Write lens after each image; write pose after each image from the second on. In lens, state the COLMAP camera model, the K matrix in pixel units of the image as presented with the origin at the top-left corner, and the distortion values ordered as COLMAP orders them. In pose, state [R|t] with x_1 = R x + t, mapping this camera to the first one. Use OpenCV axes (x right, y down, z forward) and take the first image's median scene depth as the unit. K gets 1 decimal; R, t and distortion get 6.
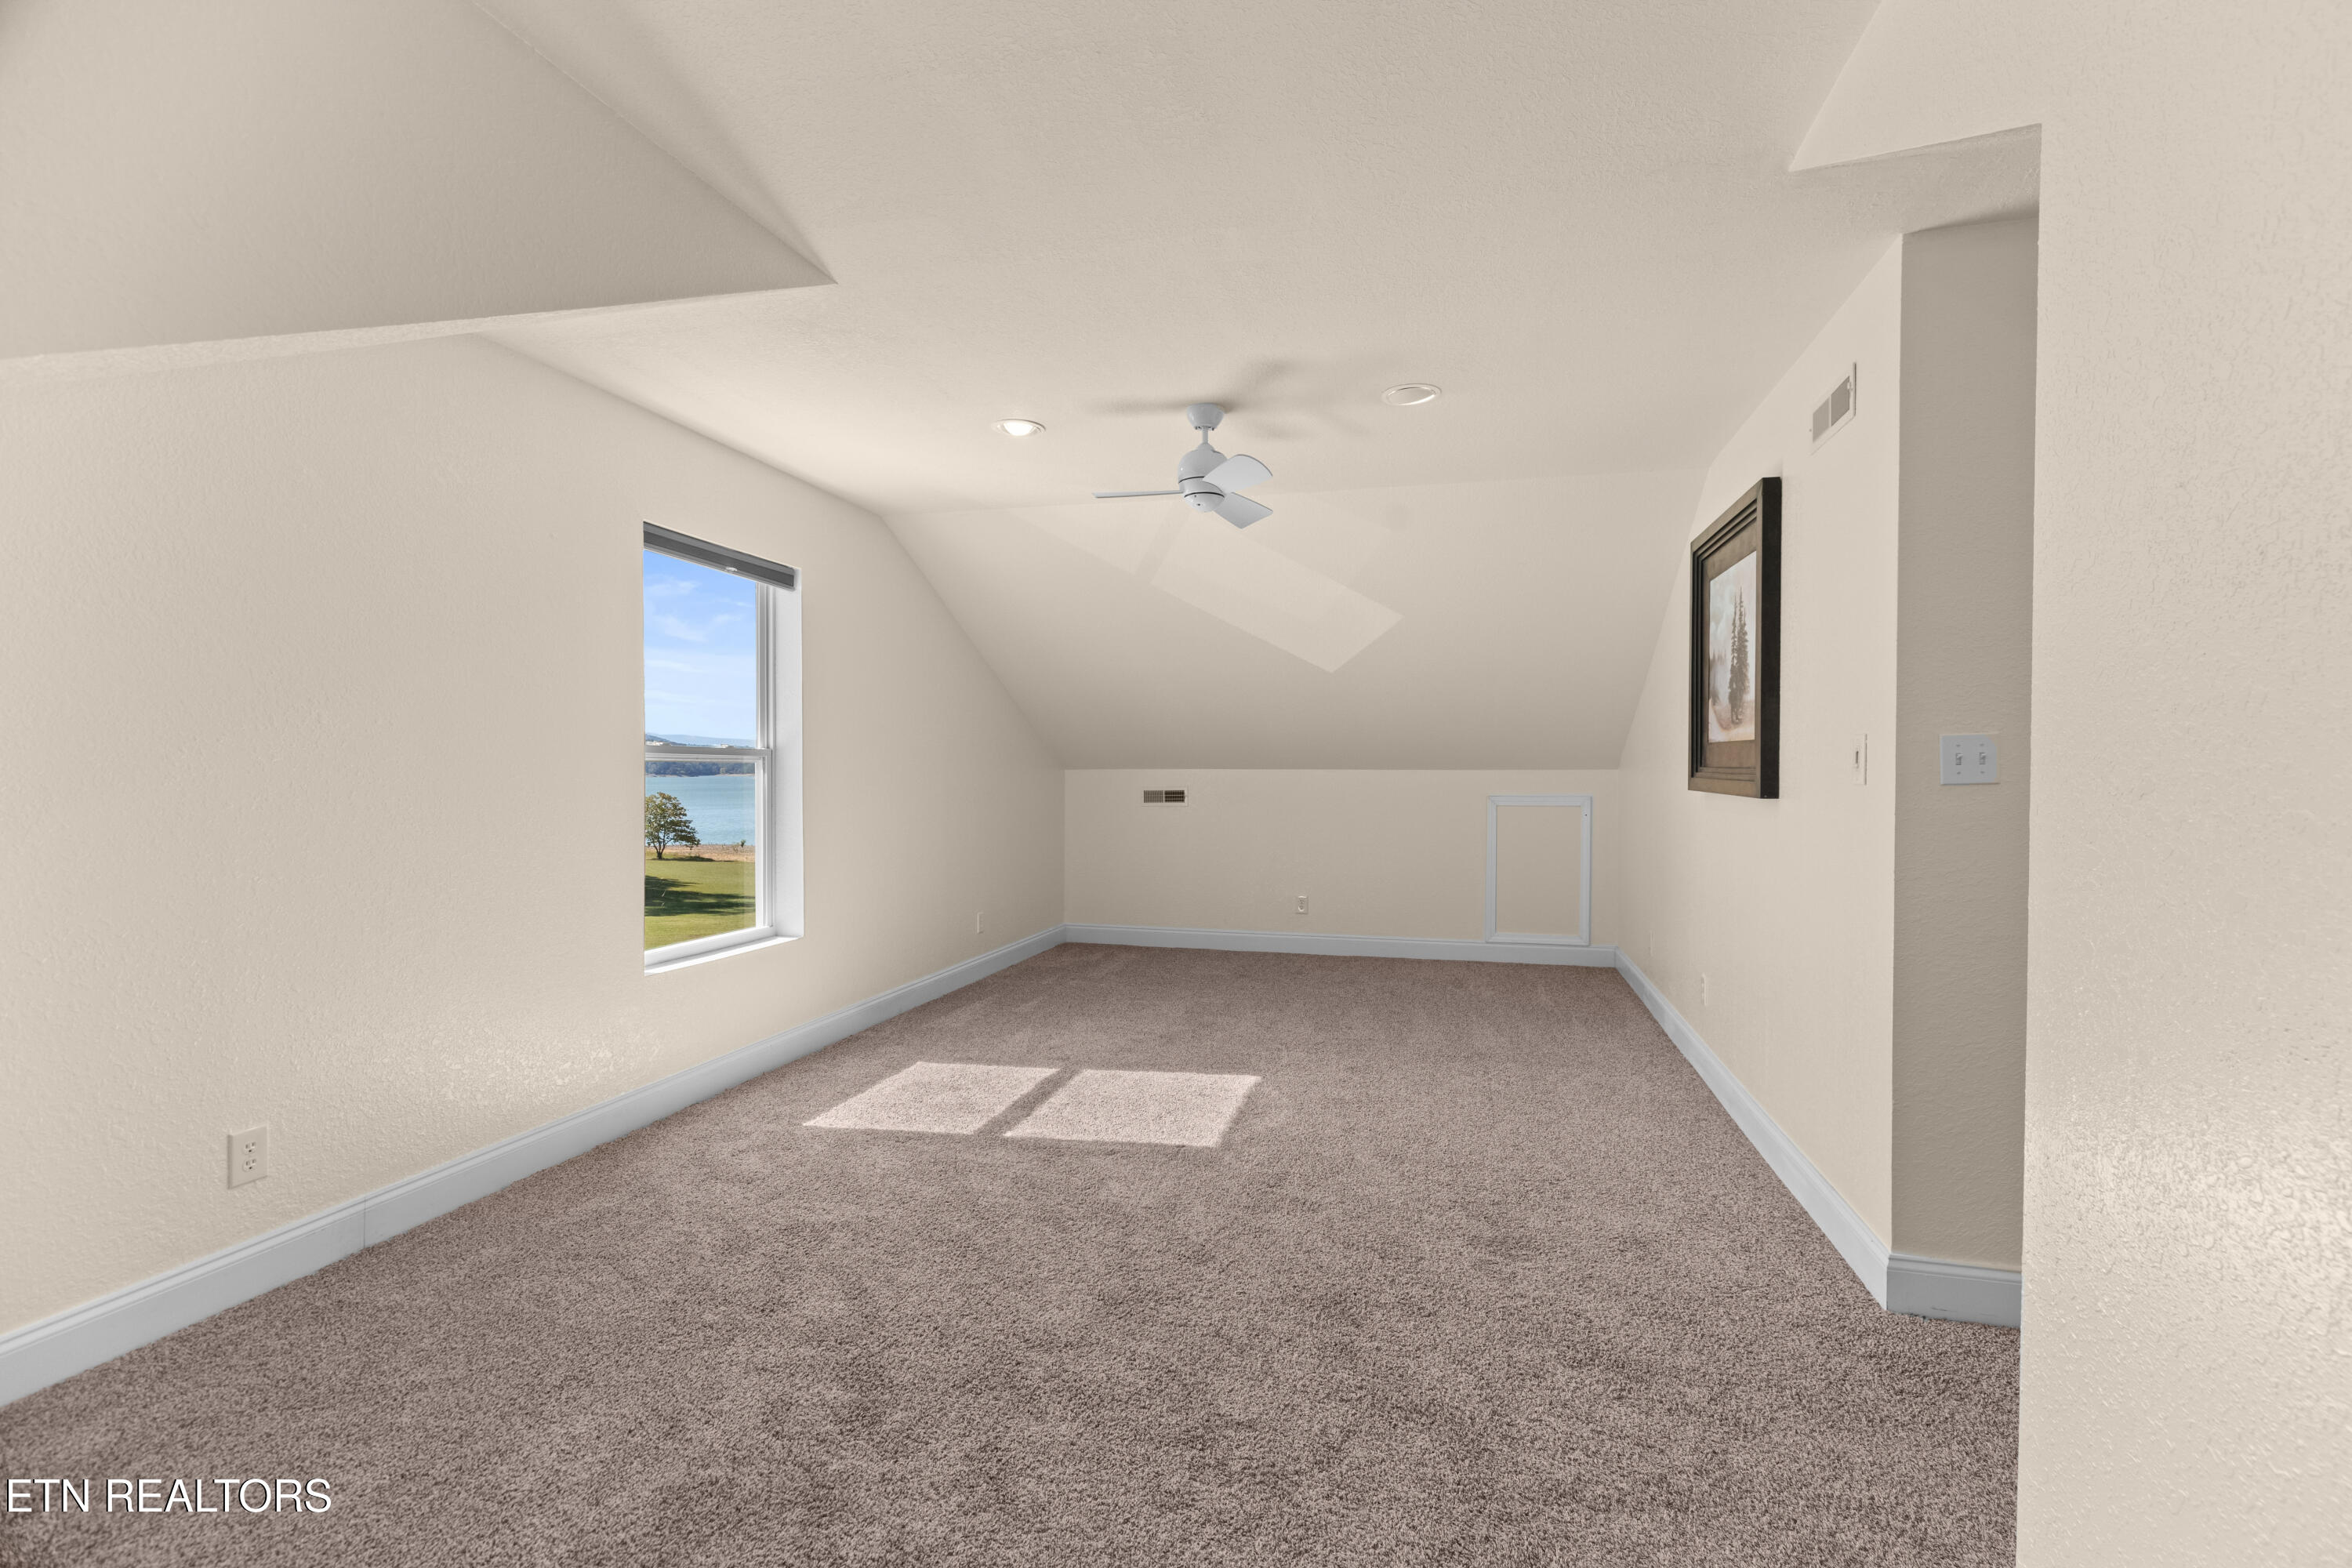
lens RADIAL K [[1059.3, 0, 1172.2], [0, 1059.3, 774.8], [0, 0, 1]] dist [0.004890, -0.000287]
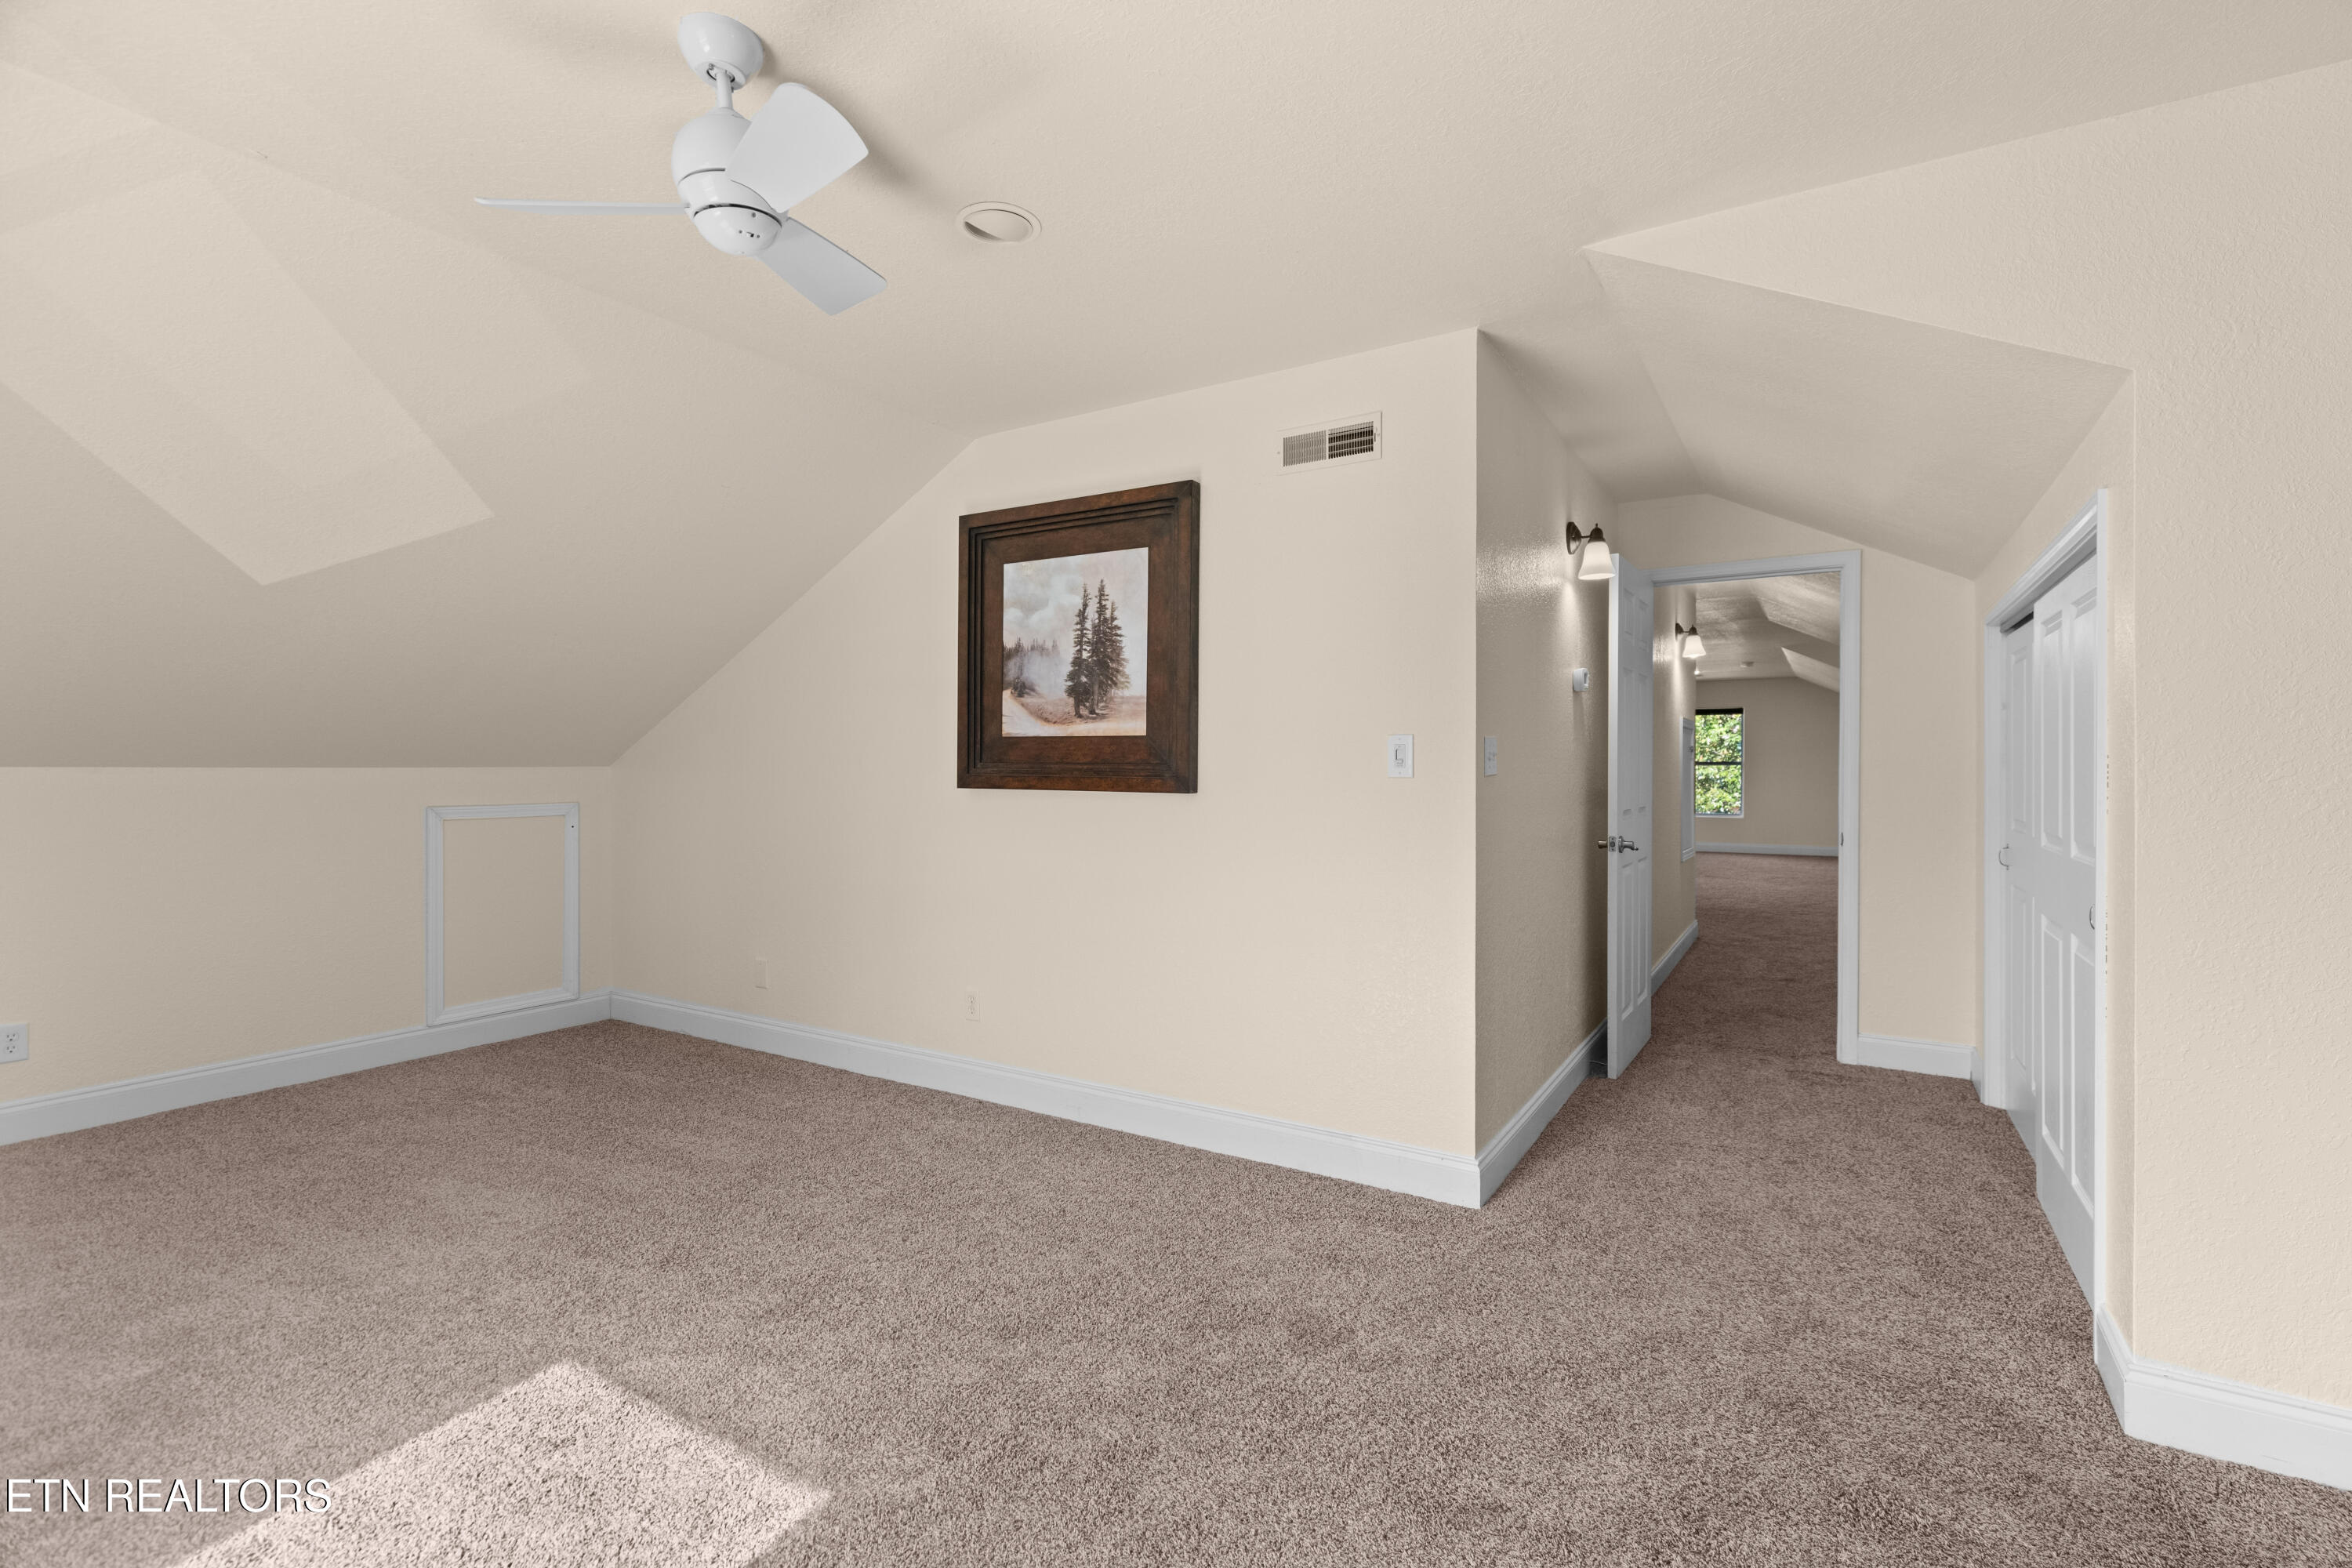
lens RADIAL K [[1059.3, 0, 1195.1], [0, 1059.3, 782.5], [0, 0, 1]] dist [0.004890, -0.000287]
pose [[0.269032, -0.013349, 0.963039, -0.359975], [0.005805, 0.999908, 0.012239, -0.000448], [-0.963114, 0.002298, 0.269084, 0.609861]]
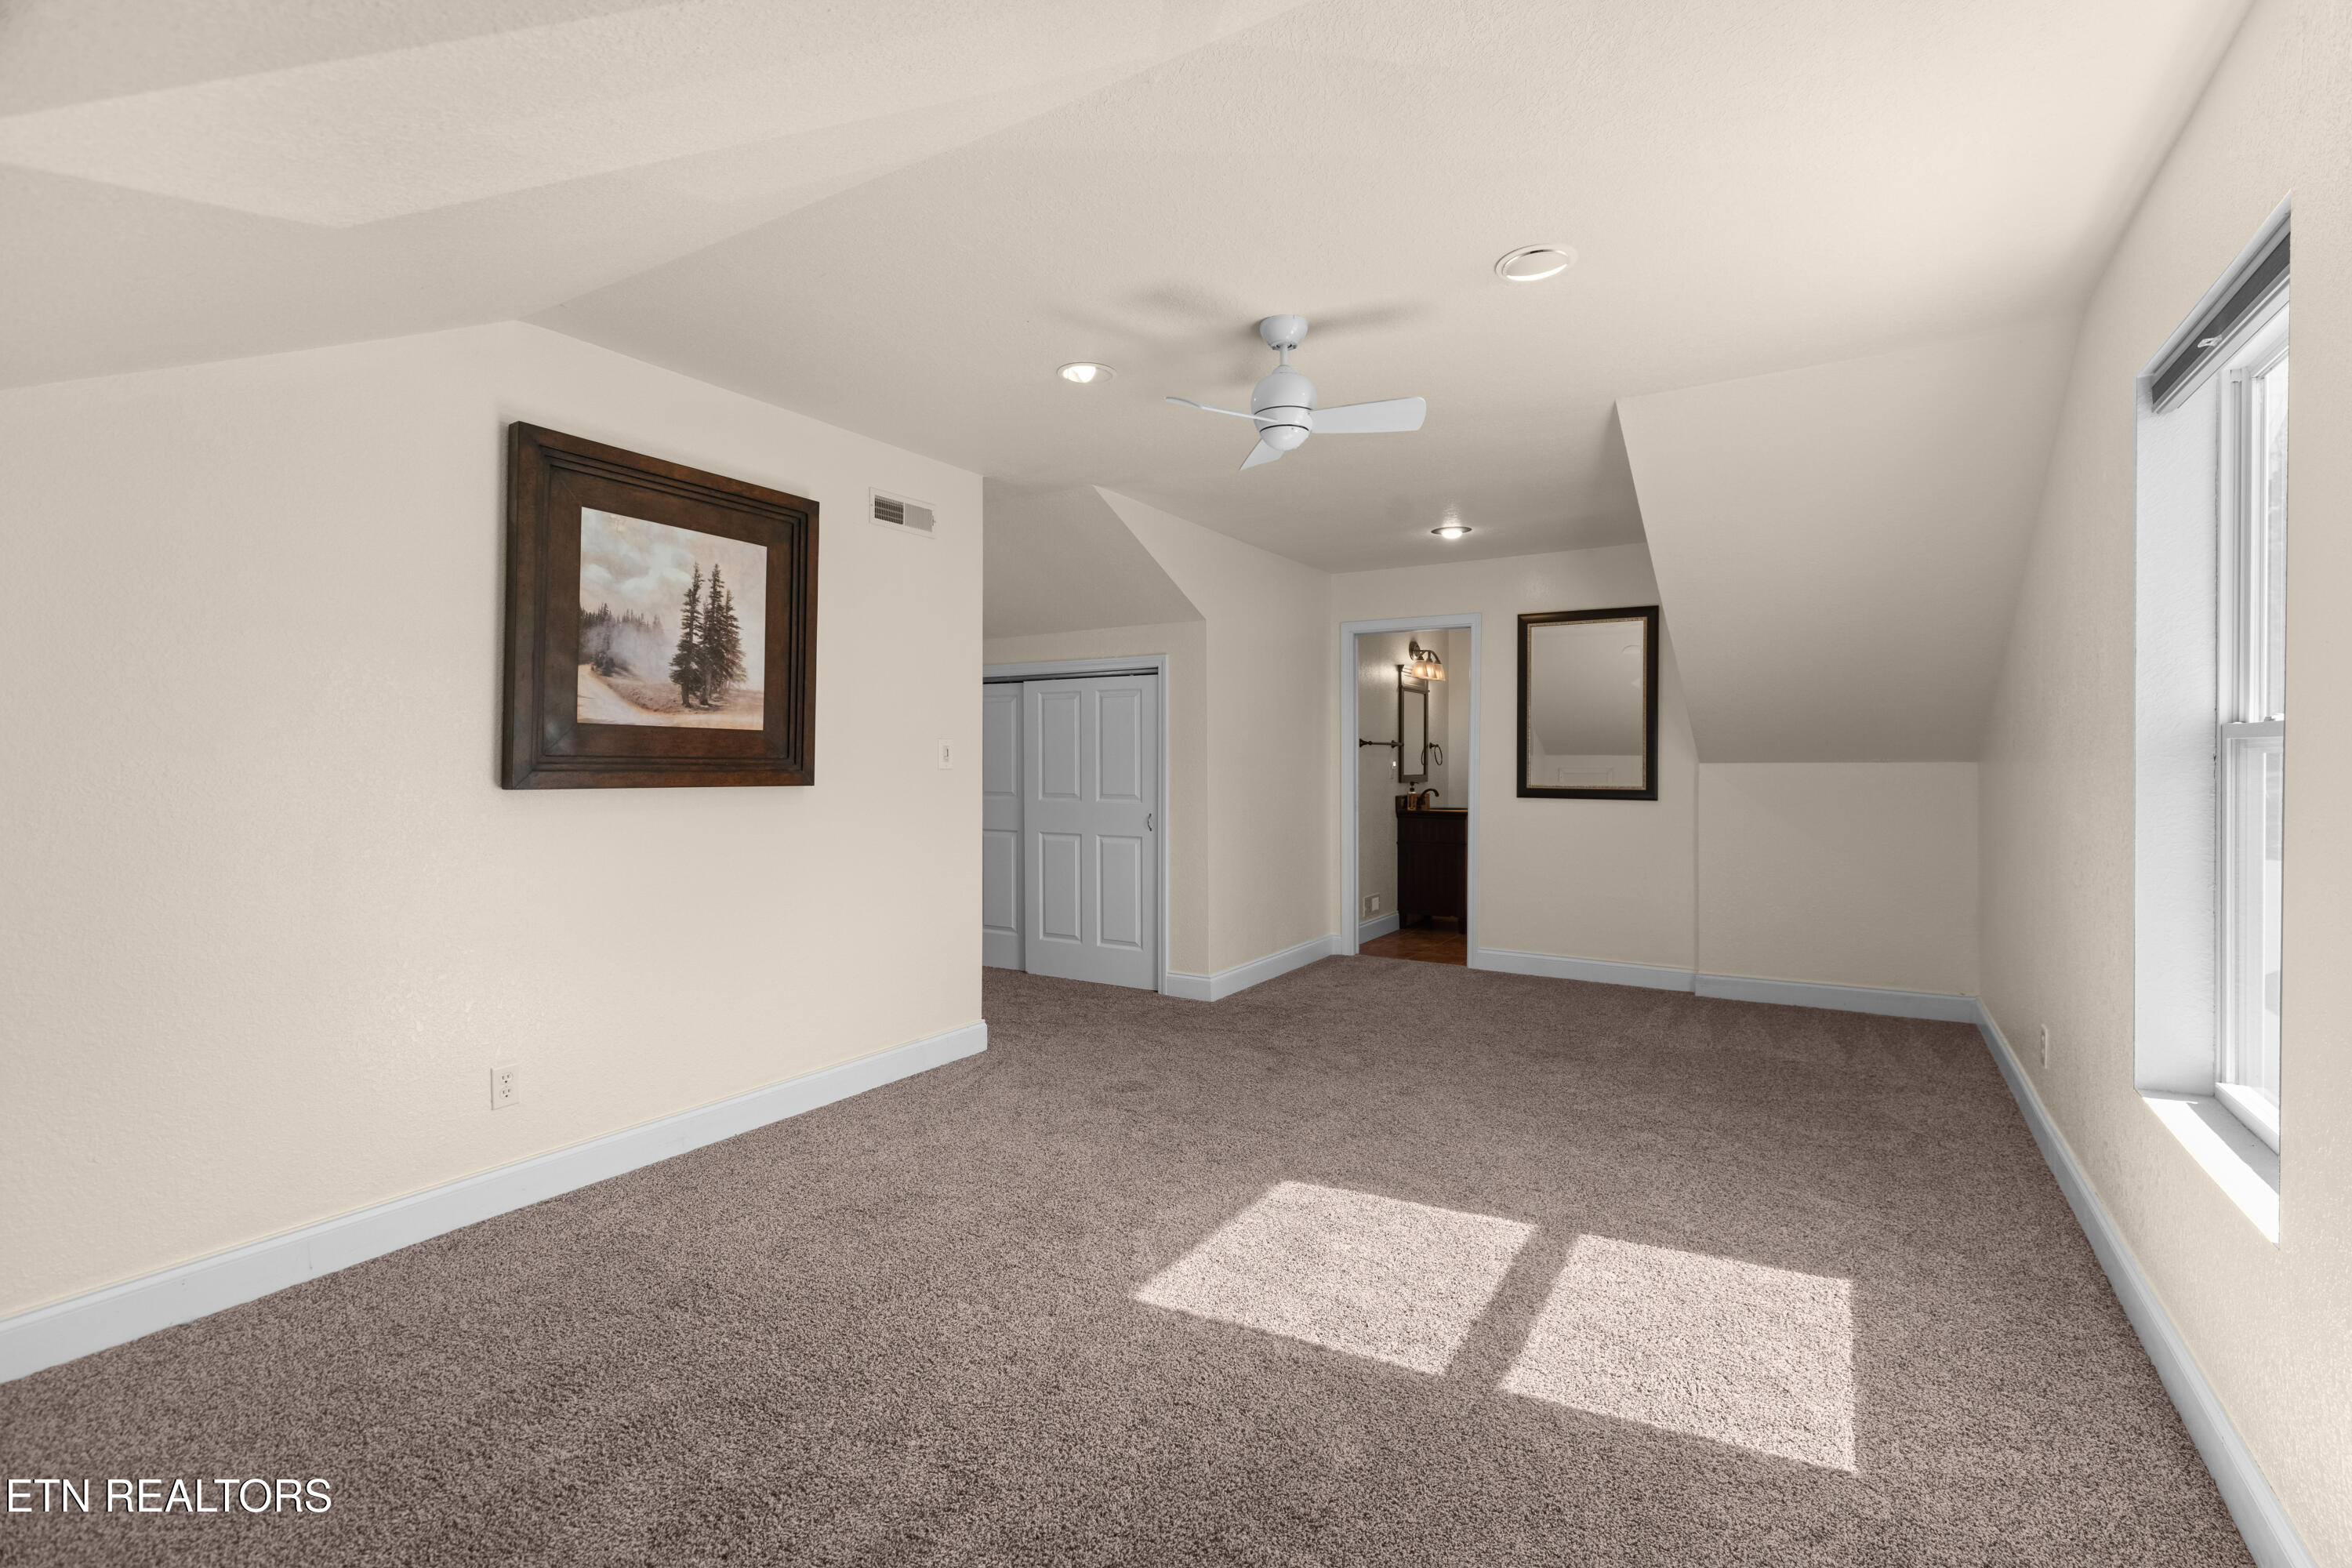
lens RADIAL K [[1059.3, 0, 1187.0], [0, 1059.3, 764.3], [0, 0, 1]] dist [0.004890, -0.000287]
pose [[-0.965451, -0.006628, 0.260500, -0.103466], [-0.003775, 0.999927, 0.011448, -0.011833], [-0.260557, 0.010069, -0.965406, 1.657334]]
